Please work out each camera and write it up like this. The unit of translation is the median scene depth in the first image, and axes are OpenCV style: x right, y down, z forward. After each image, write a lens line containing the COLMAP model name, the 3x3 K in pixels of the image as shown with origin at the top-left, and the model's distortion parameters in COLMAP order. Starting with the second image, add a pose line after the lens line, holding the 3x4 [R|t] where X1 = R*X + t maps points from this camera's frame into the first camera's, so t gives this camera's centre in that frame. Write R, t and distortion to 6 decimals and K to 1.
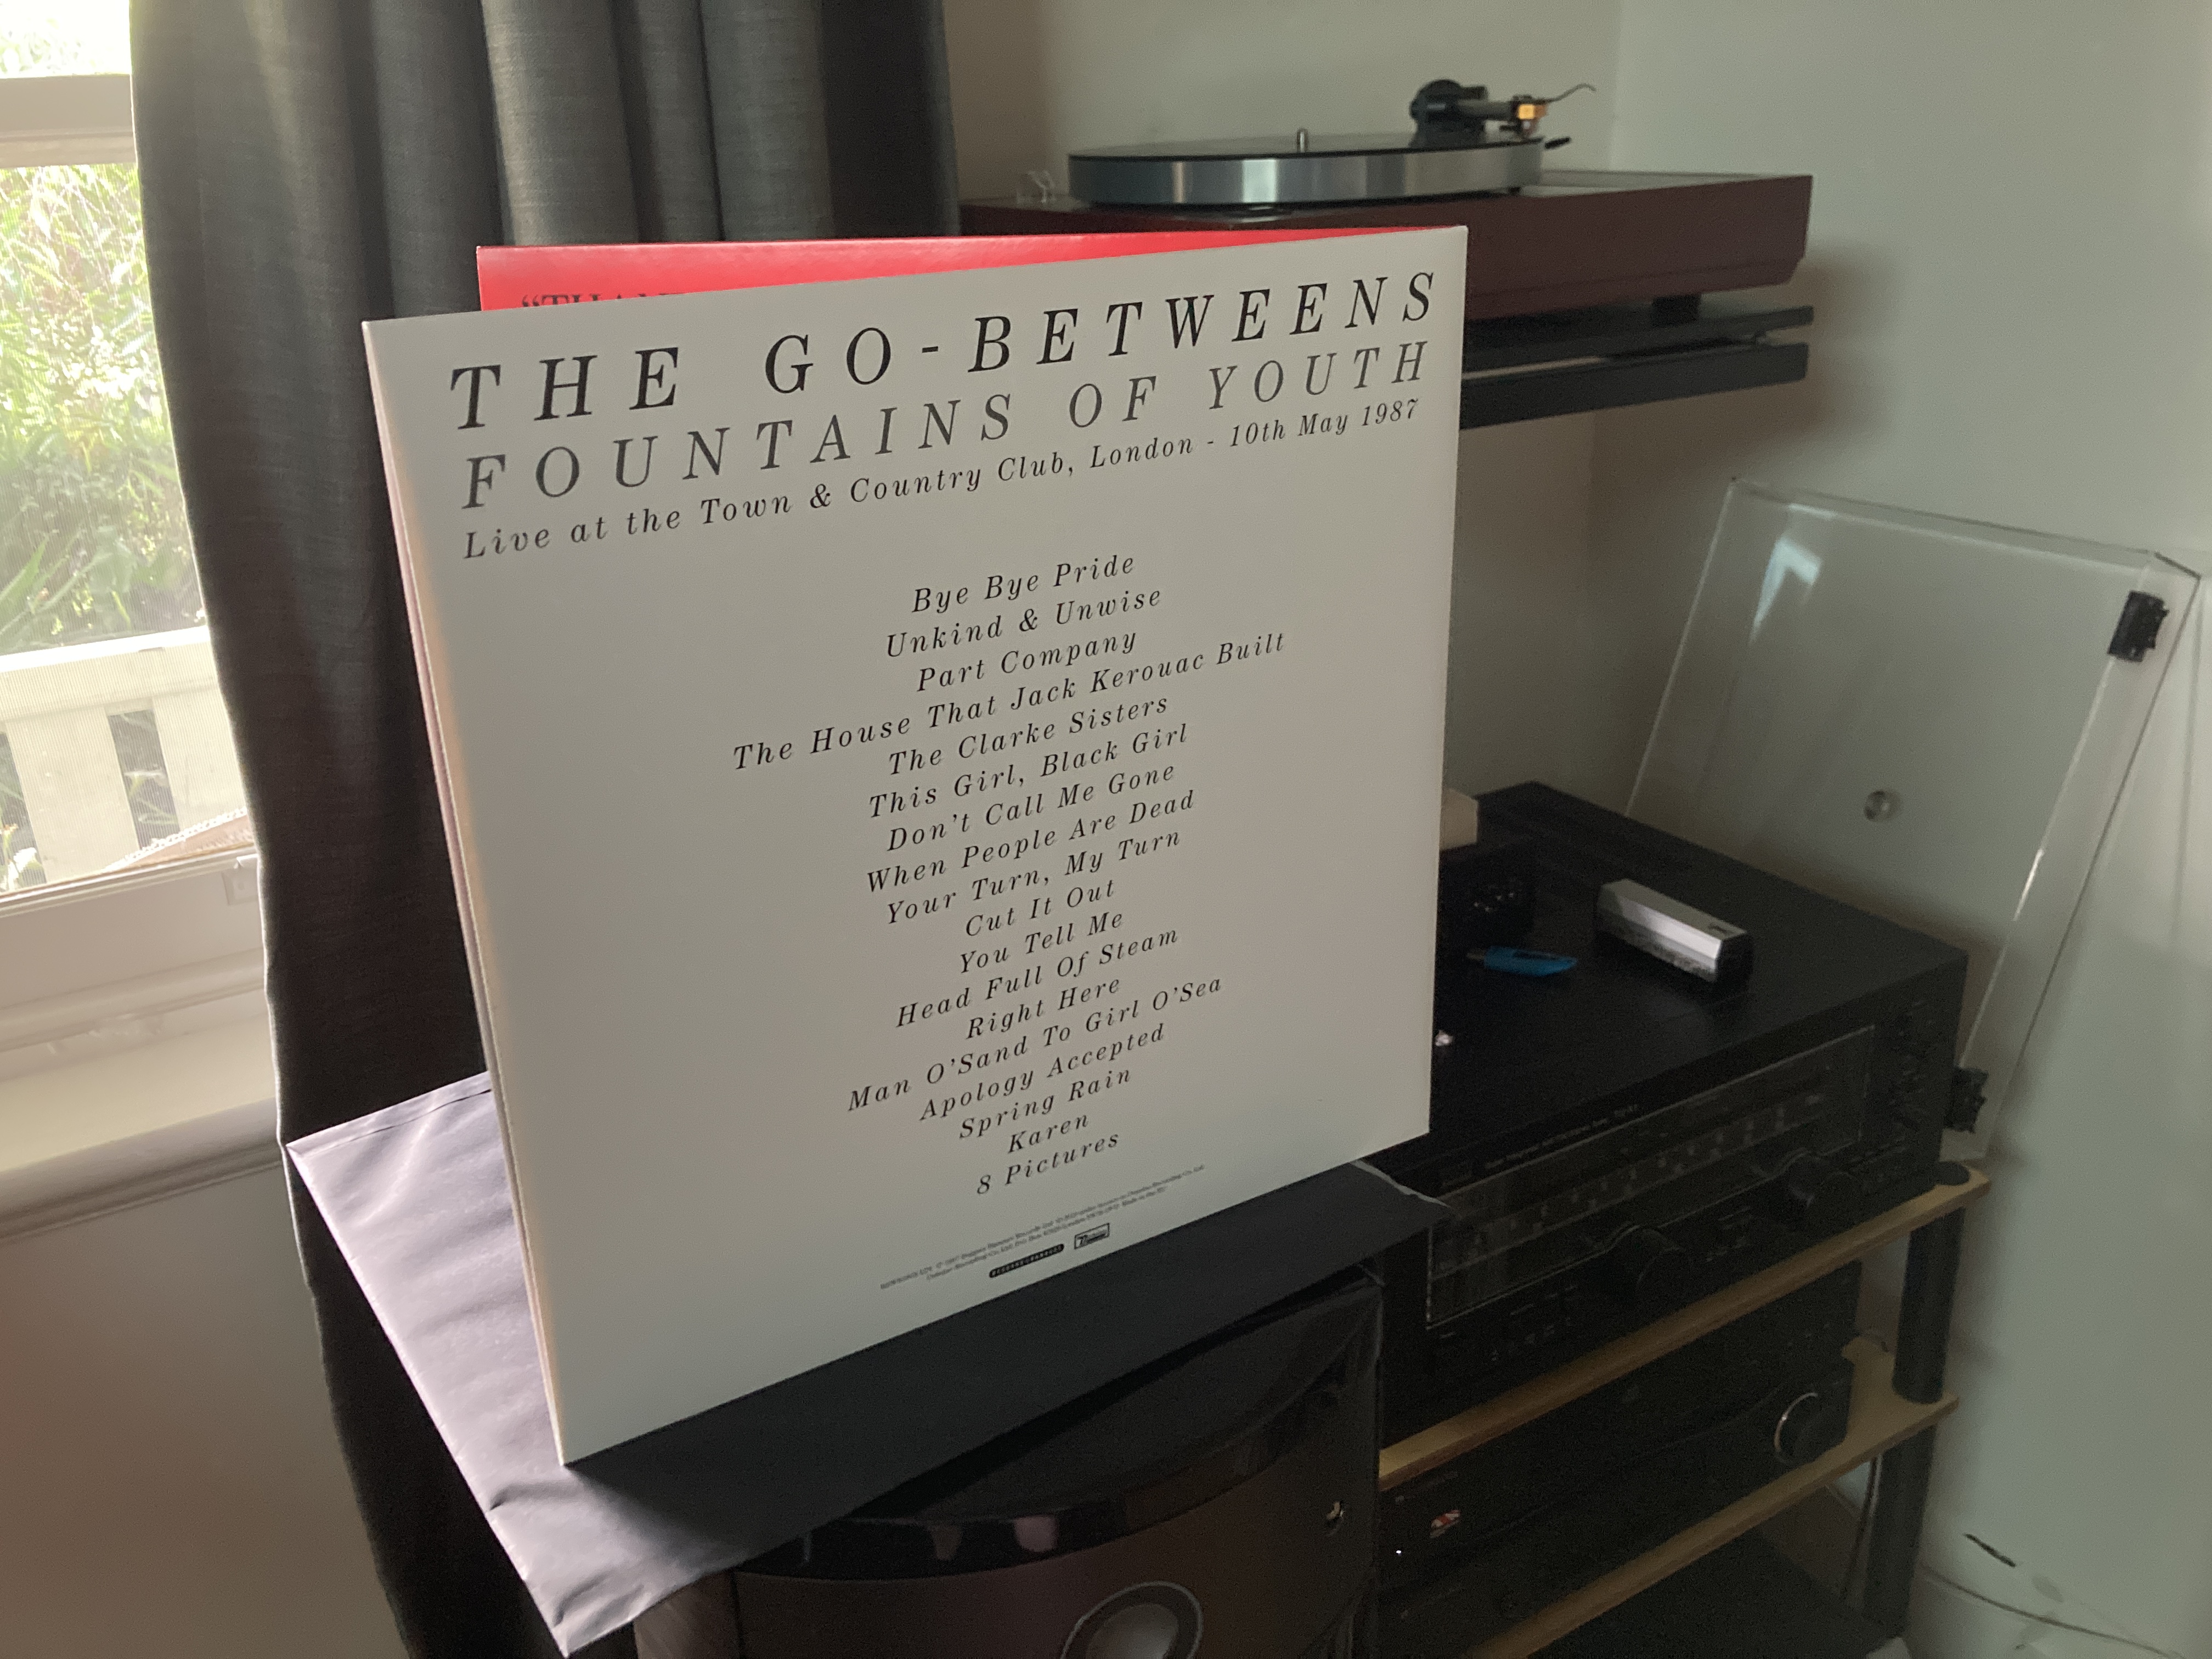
lens RADIAL K [[1839.8, 0, 1106.0], [0, 1839.8, 829.5], [0, 0, 1]] dist [-0.057649, 0.149937]
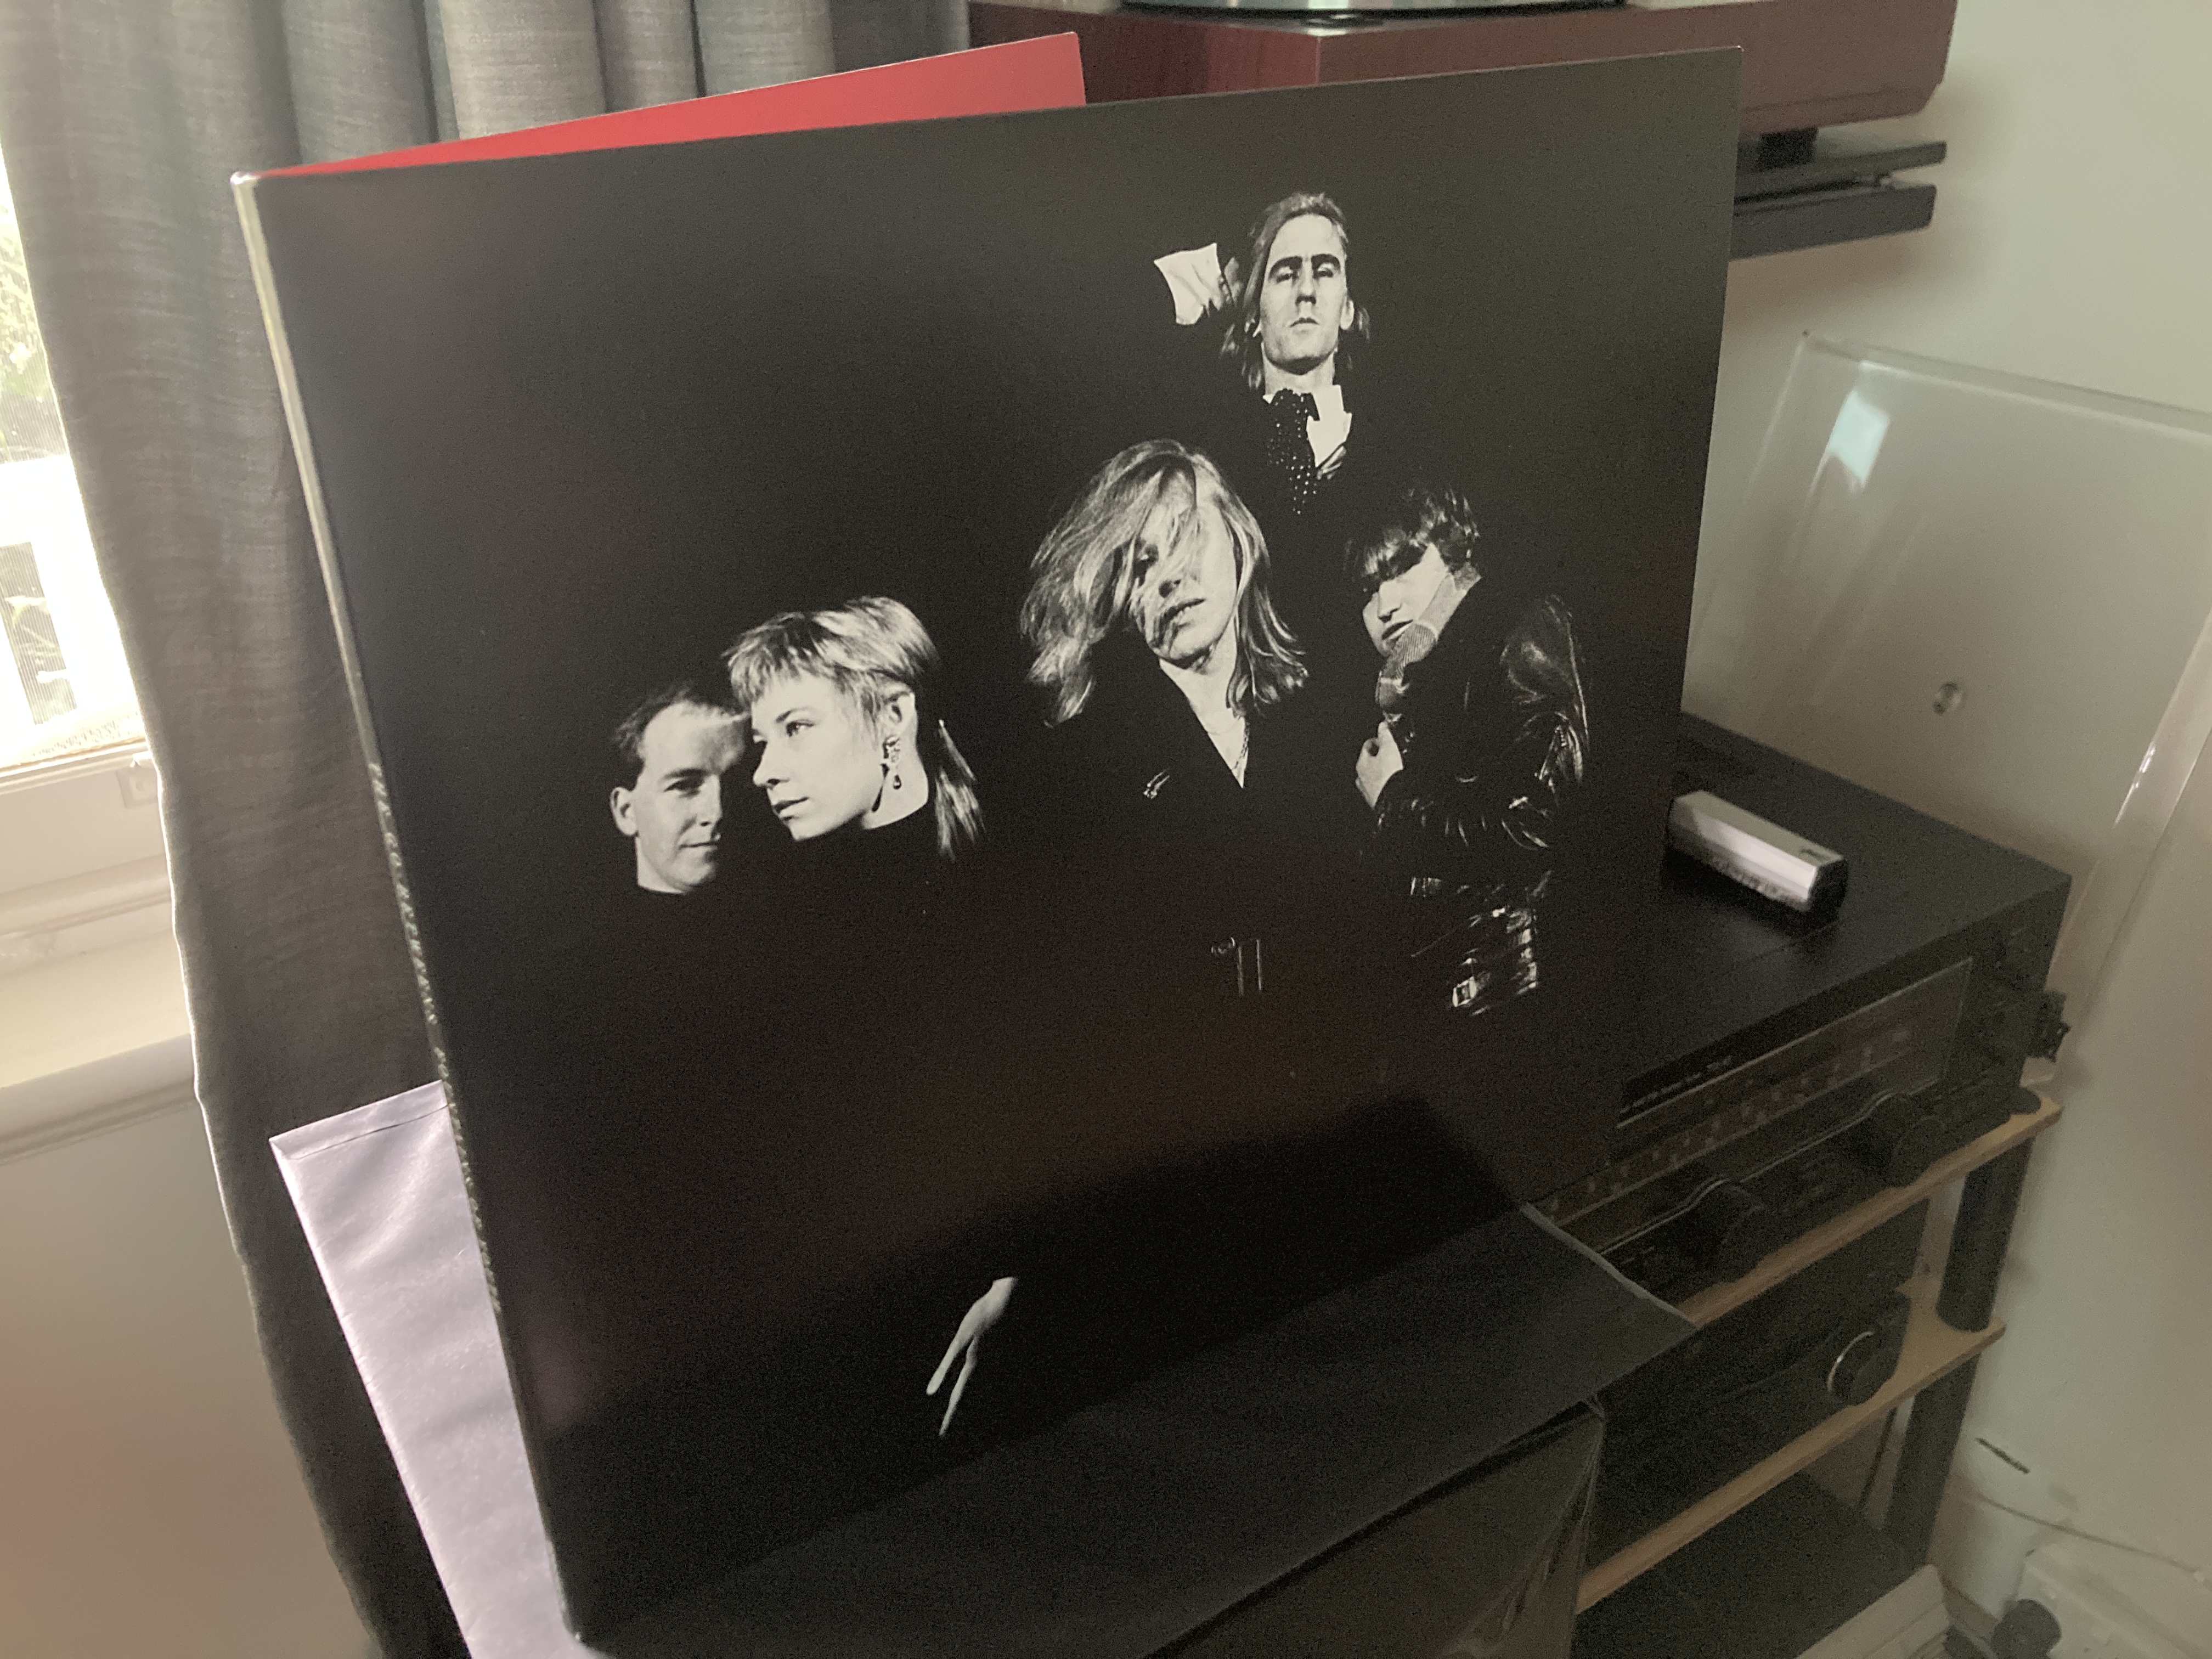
lens RADIAL K [[1839.8, 0, 1106.0], [0, 1839.8, 829.5], [0, 0, 1]] dist [-0.057649, 0.149937]
pose [[0.999060, 0.002711, 0.043268, -0.050062], [-0.006957, 0.995133, 0.098290, -0.041407], [-0.042791, -0.098499, 0.994217, 0.109959]]
